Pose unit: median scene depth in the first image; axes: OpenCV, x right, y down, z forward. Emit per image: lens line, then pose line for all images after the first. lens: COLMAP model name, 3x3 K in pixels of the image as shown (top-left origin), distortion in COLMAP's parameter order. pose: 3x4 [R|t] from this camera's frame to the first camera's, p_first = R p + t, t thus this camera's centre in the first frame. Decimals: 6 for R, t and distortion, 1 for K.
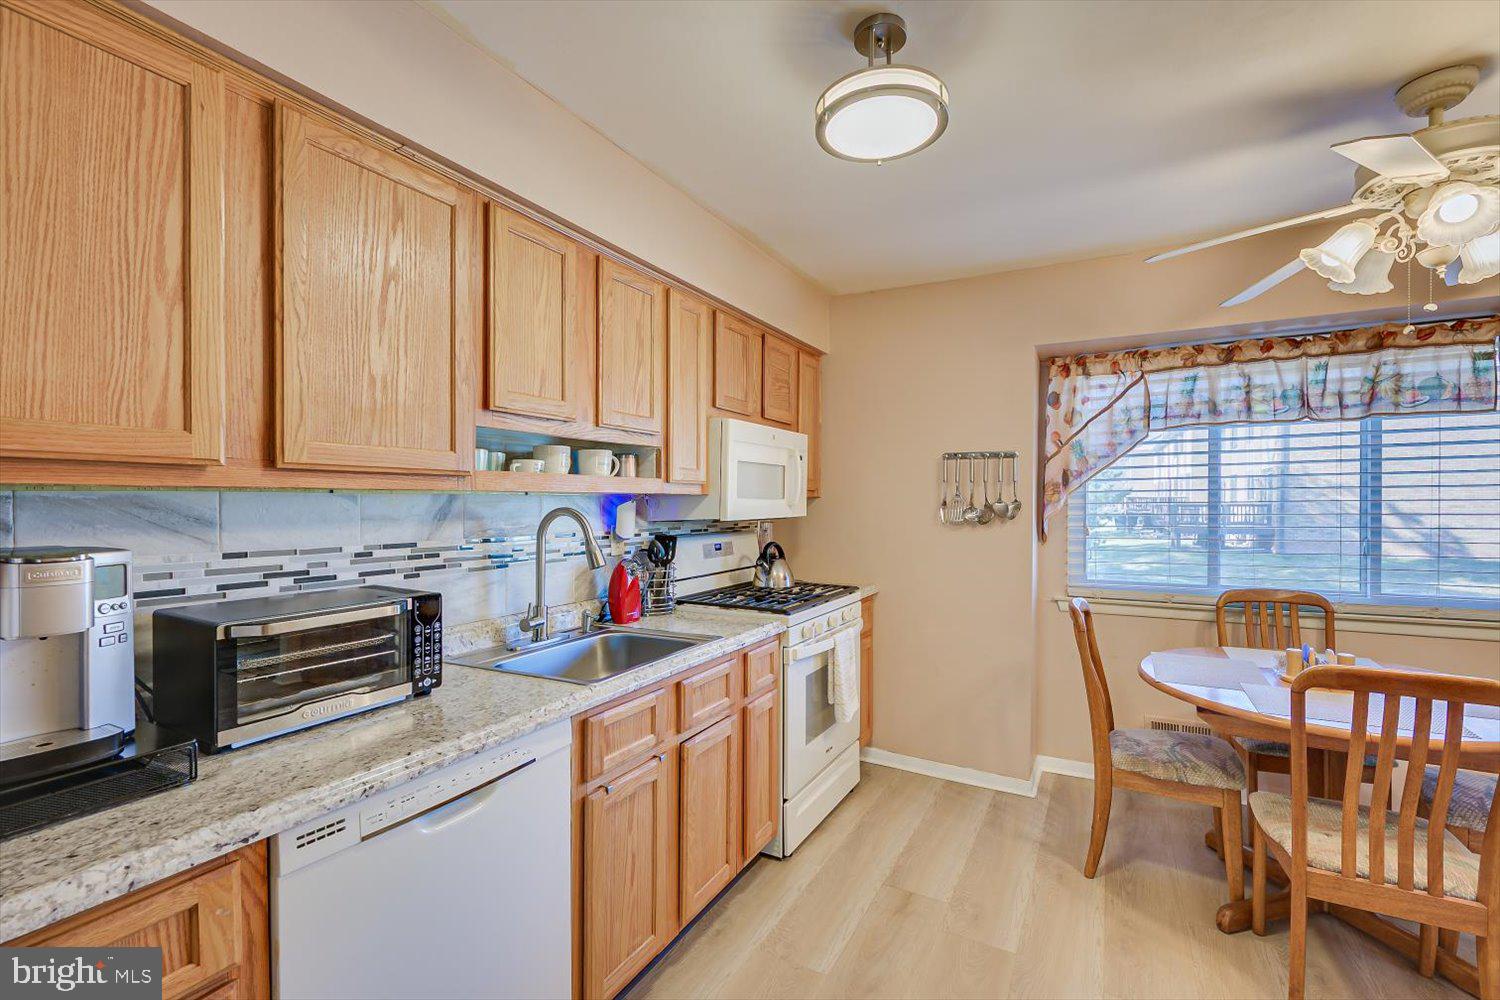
lens RADIAL K [[657.8, 0, 757.5], [0, 657.8, 508.1], [0, 0, 1]] dist [-0.001082, -0.000396]
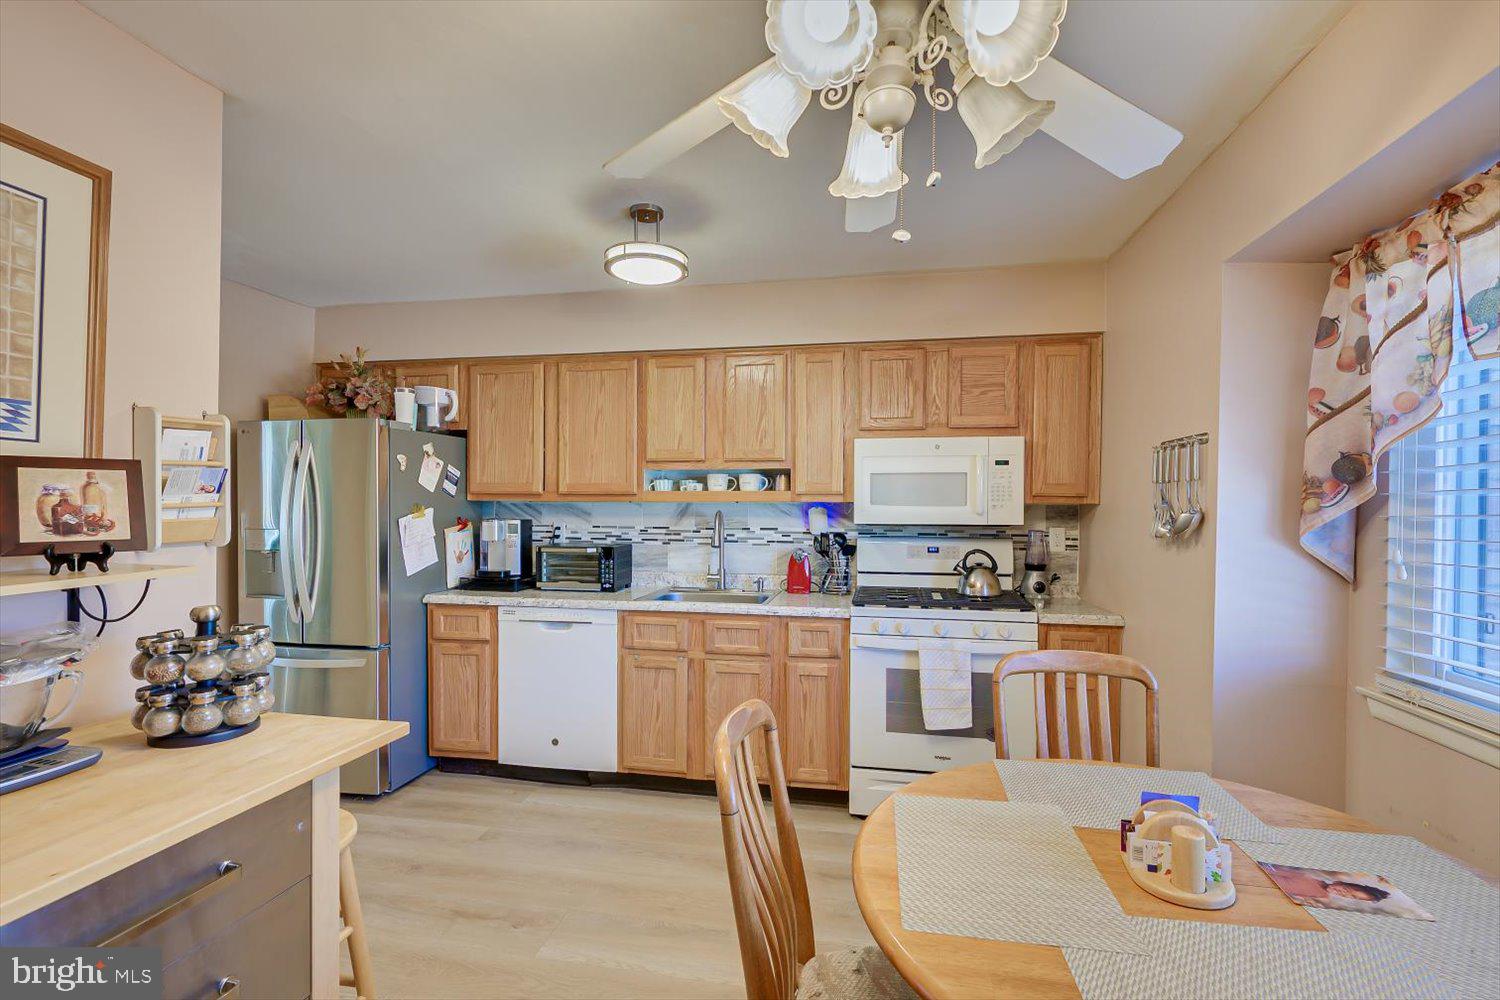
lens RADIAL K [[657.8, 0, 756.7], [0, 657.8, 507.3], [0, 0, 1]] dist [-0.001082, -0.000396]
pose [[0.304999, 0.003670, -0.952346, 0.952827], [-0.016575, 0.999862, -0.001455, -0.005643], [0.952208, 0.016228, 0.305018, 0.417396]]
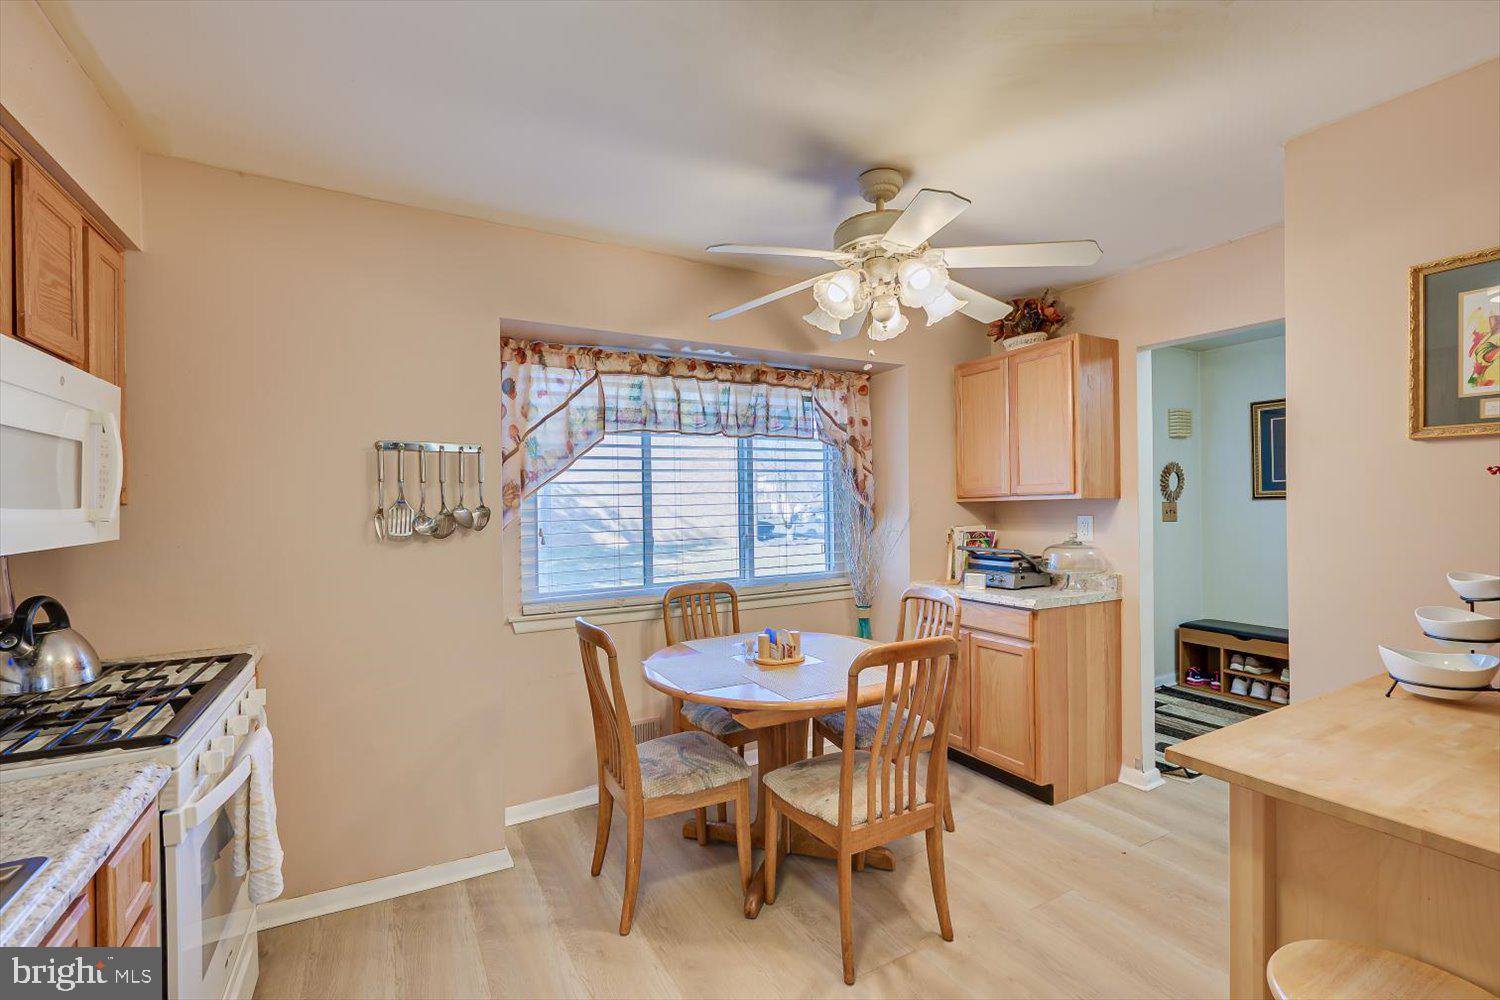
lens RADIAL K [[657.8, 0, 760.3], [0, 657.8, 508.0], [0, 0, 1]] dist [-0.001082, -0.000396]
pose [[0.526764, -0.011801, 0.849930, -0.117553], [0.019931, 0.999800, 0.001529, -0.004367], [-0.849778, 0.016135, 0.526894, 0.316038]]
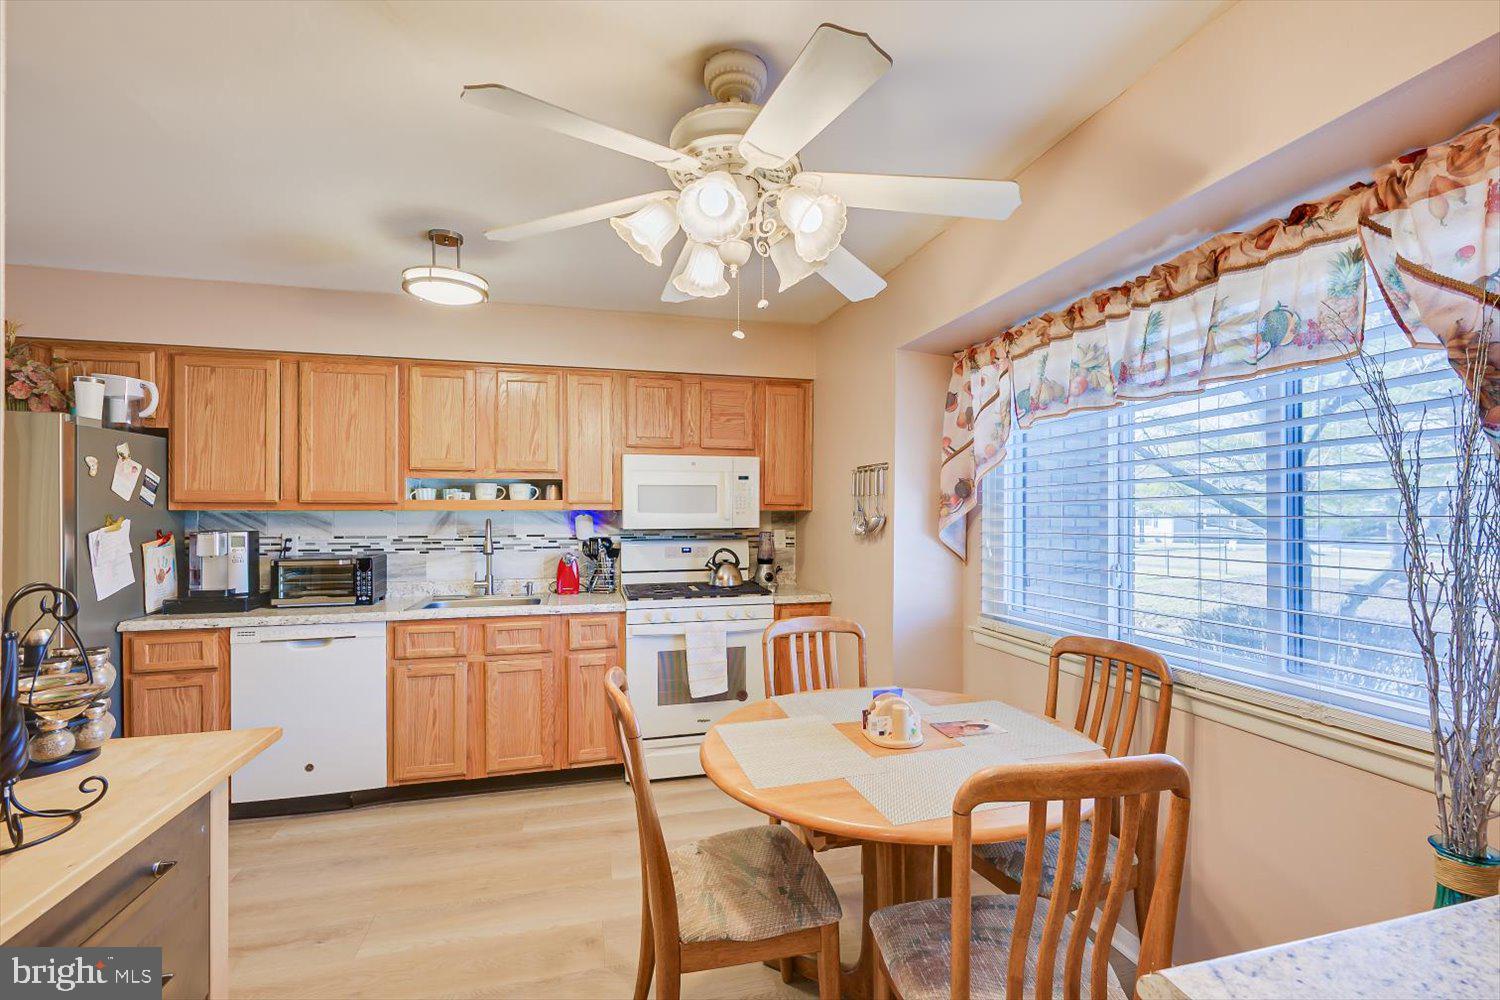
lens RADIAL K [[657.8, 0, 757.3], [0, 657.8, 507.6], [0, 0, 1]] dist [-0.001082, -0.000396]
pose [[0.688639, -0.004776, -0.725089, 1.037261], [-0.007381, 0.999880, -0.013597, -0.008299], [0.725067, 0.014716, 0.688521, 0.231627]]
